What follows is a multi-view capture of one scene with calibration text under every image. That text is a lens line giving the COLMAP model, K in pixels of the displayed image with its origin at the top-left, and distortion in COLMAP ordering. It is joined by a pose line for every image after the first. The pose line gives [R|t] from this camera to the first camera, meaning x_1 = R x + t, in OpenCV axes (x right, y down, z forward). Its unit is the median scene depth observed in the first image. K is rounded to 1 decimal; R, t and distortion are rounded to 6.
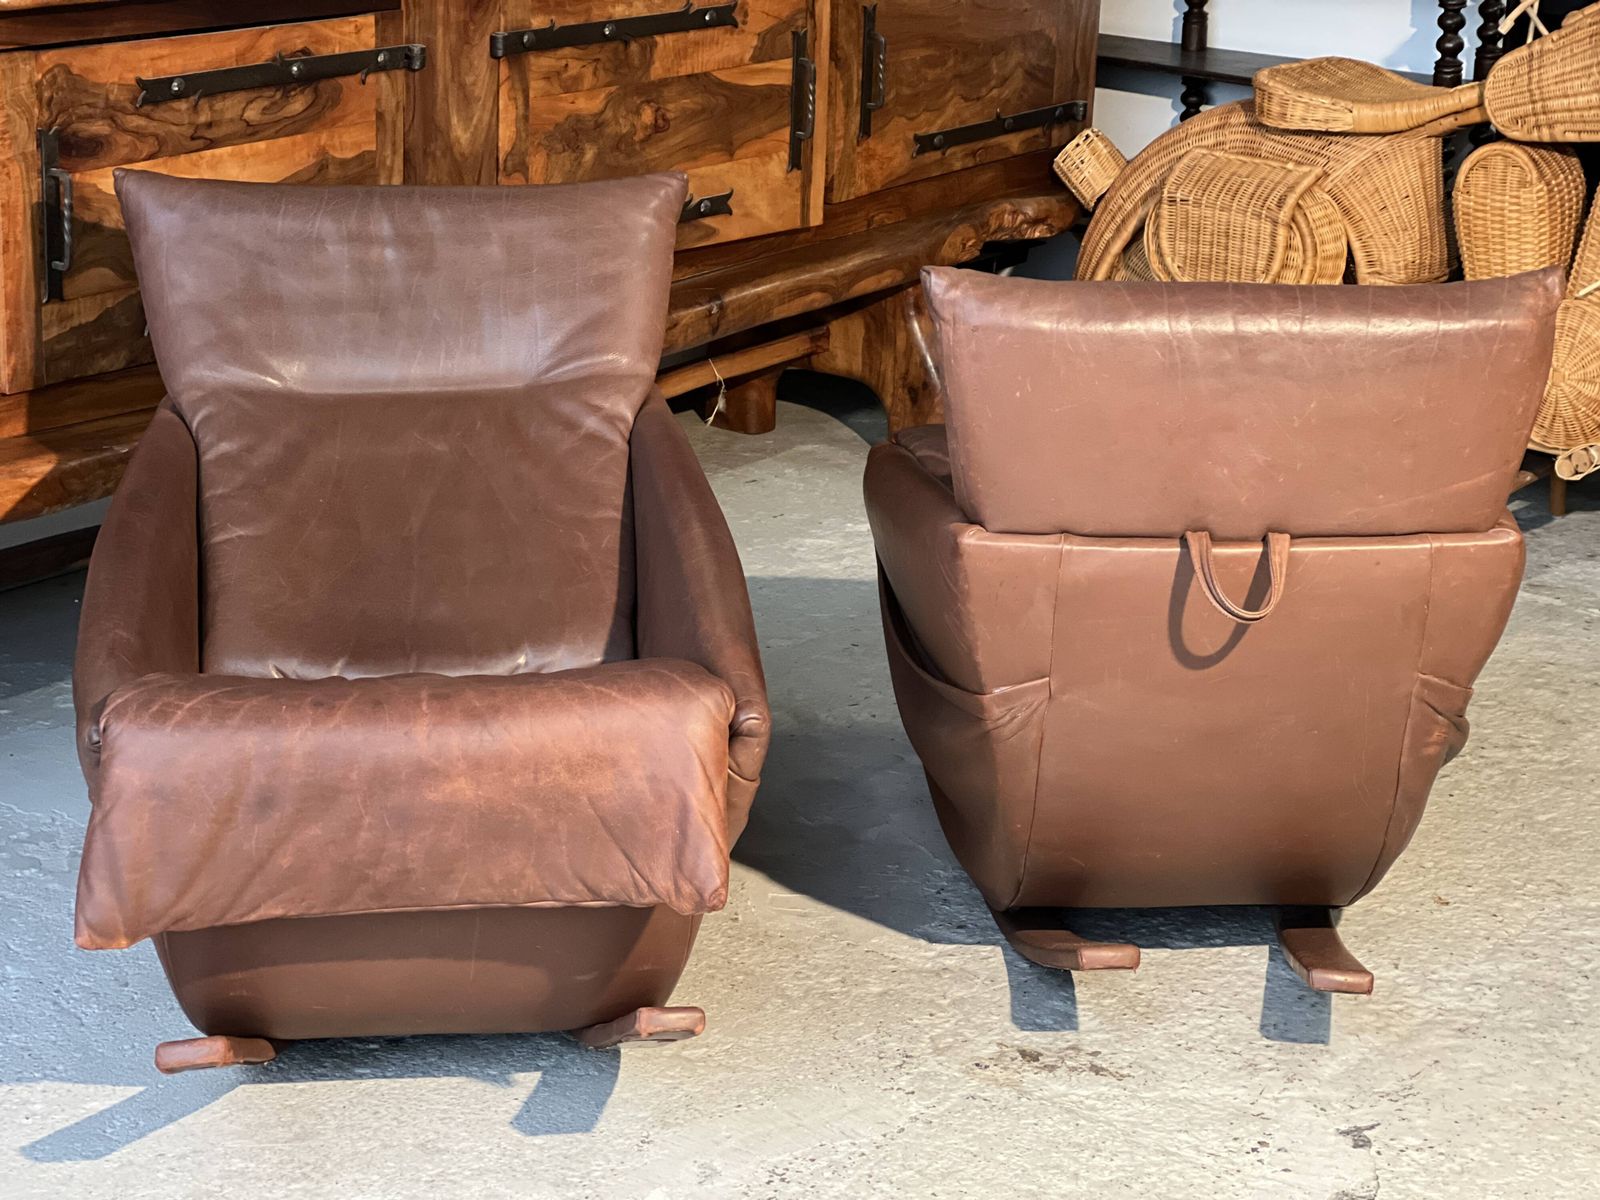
lens RADIAL K [[3568.0, 0, 803.9], [0, 3568.0, 589.6], [0, 0, 1]] dist [0.235174, 0.000000]
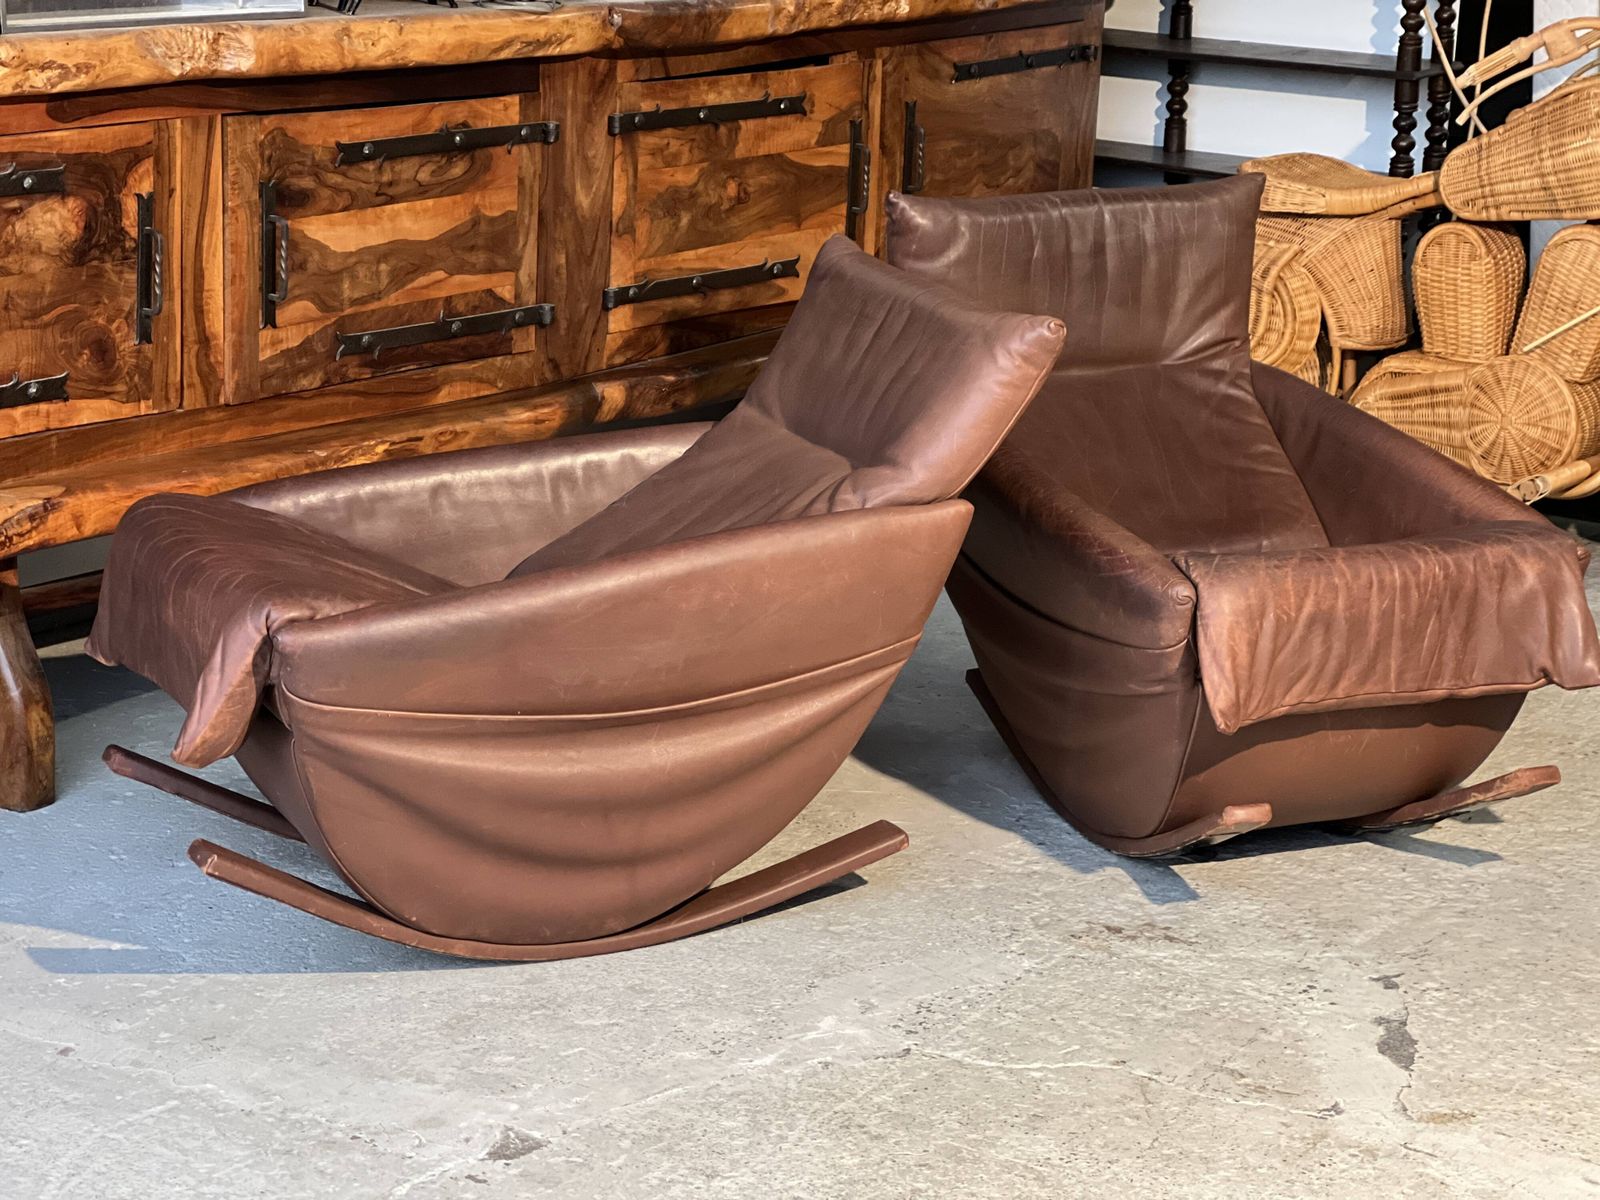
lens RADIAL K [[3568.0, 0, 813.5], [0, 3568.0, 637.1], [0, 0, 1]] dist [0.235174, 0.000000]
pose [[0.999139, 0.000613, 0.041485, -0.074771], [0.000825, 0.999400, -0.034634, 0.060829], [-0.041481, 0.034638, 0.998539, -0.178509]]
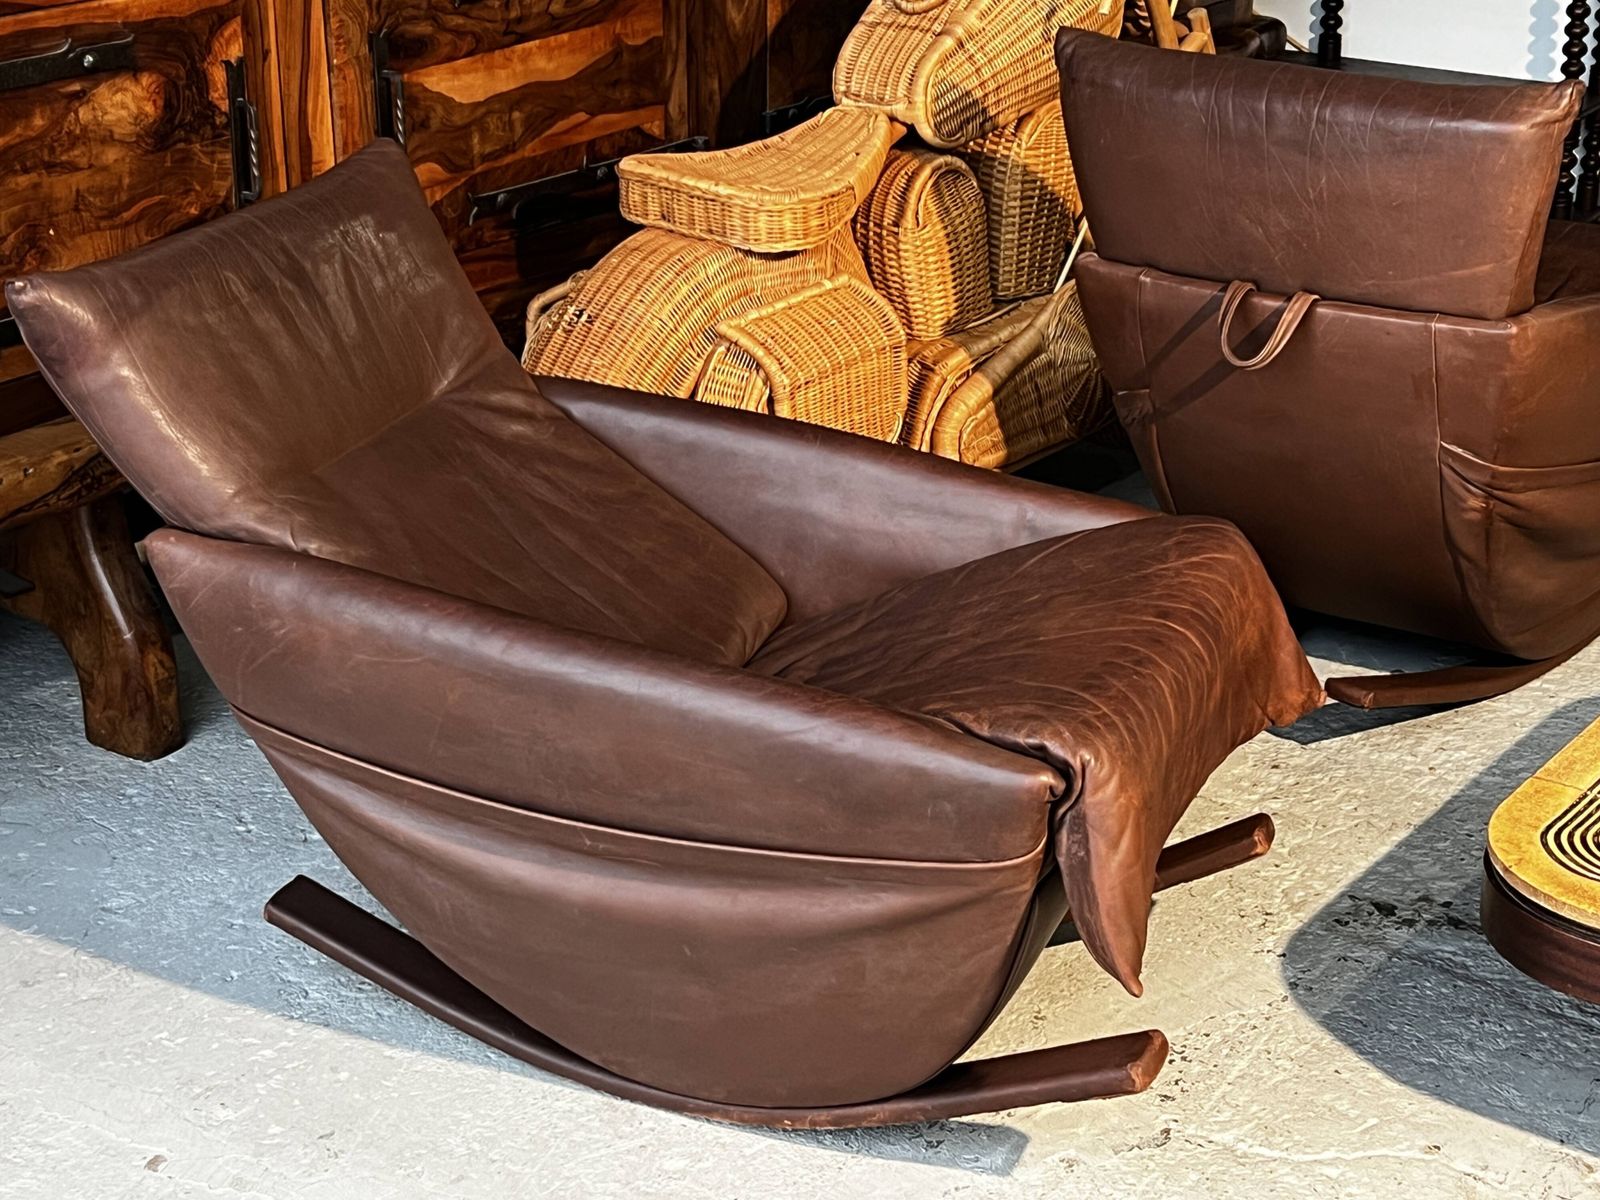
lens RADIAL K [[2677.3, 0, 769.5], [0, 2677.3, 662.6], [0, 0, 1]] dist [0.109933, 0.000000]
pose [[0.999262, -0.032163, -0.021015, -0.080822], [0.034470, 0.992095, 0.120660, -0.034648], [0.016969, -0.121295, 0.992471, 0.192030]]
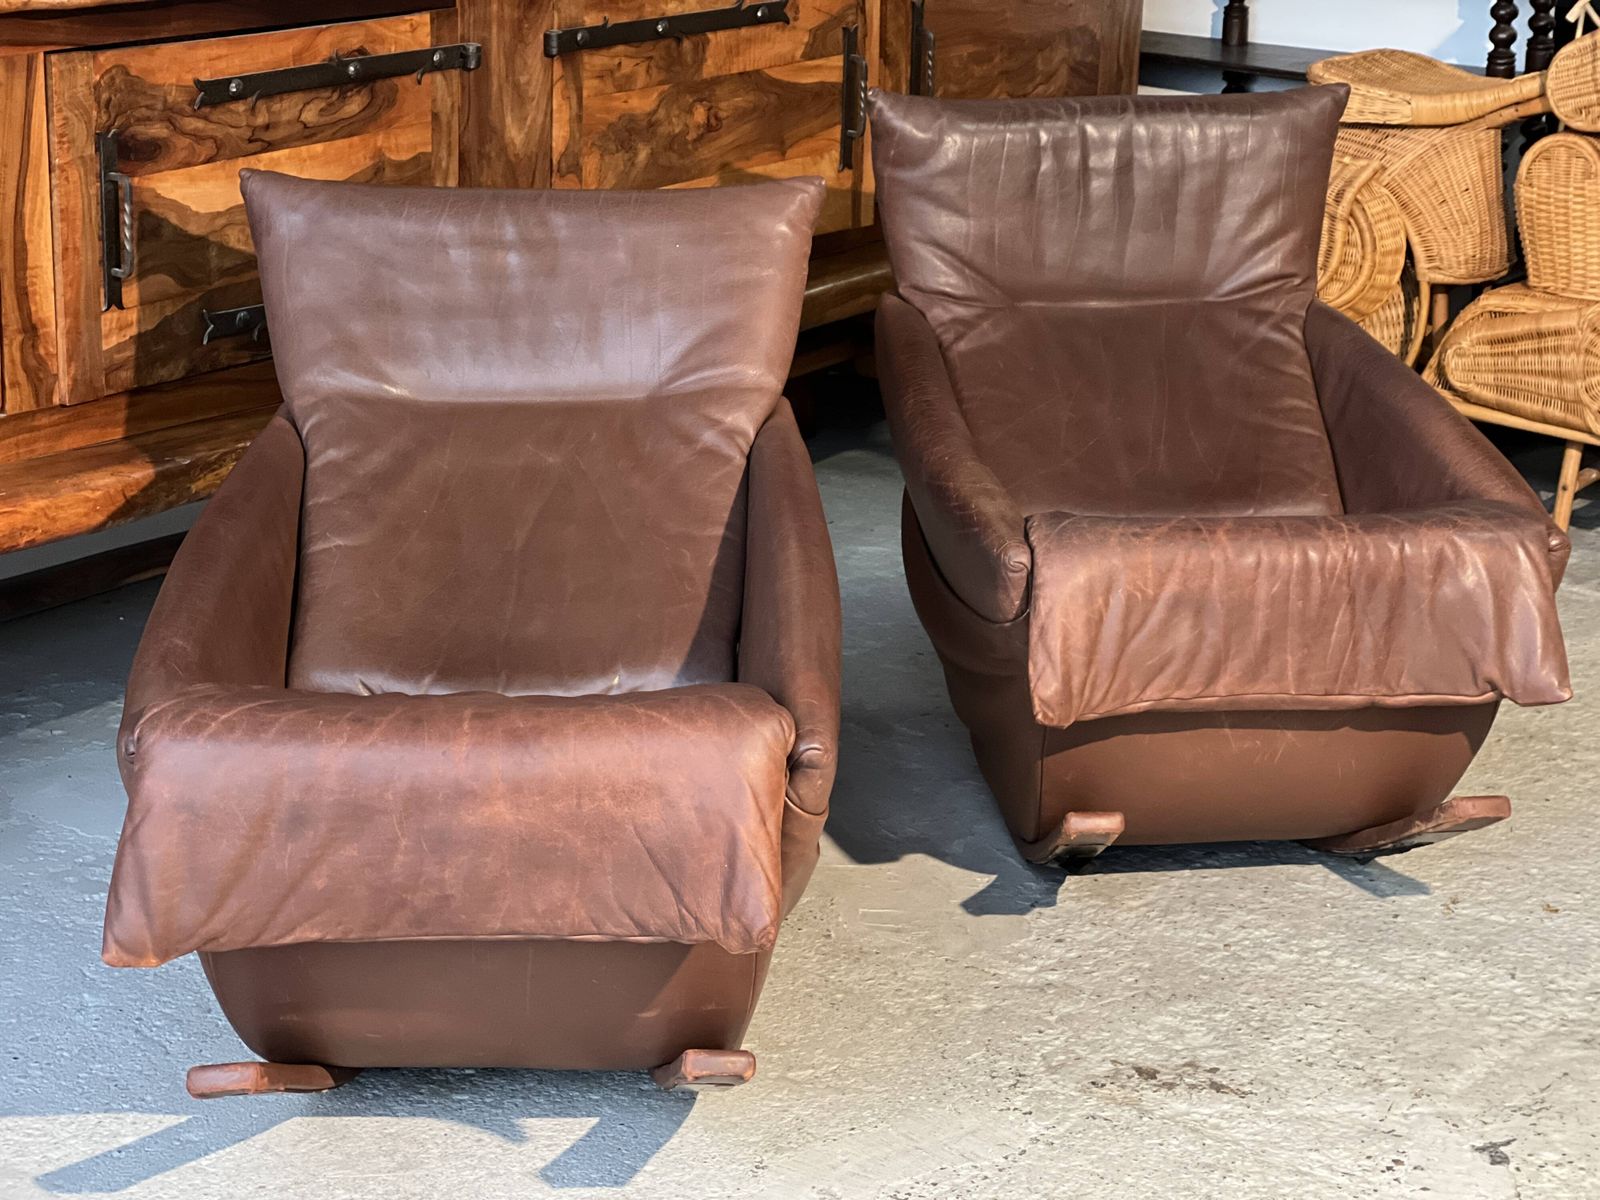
lens RADIAL K [[3568.0, 0, 801.0], [0, 3568.0, 599.5], [0, 0, 1]] dist [0.235174, 0.000000]
pose [[0.999848, -0.012073, 0.012560, -0.034289], [0.012085, 0.999927, -0.000901, 0.001382], [-0.012548, 0.001053, 0.999921, 0.025330]]
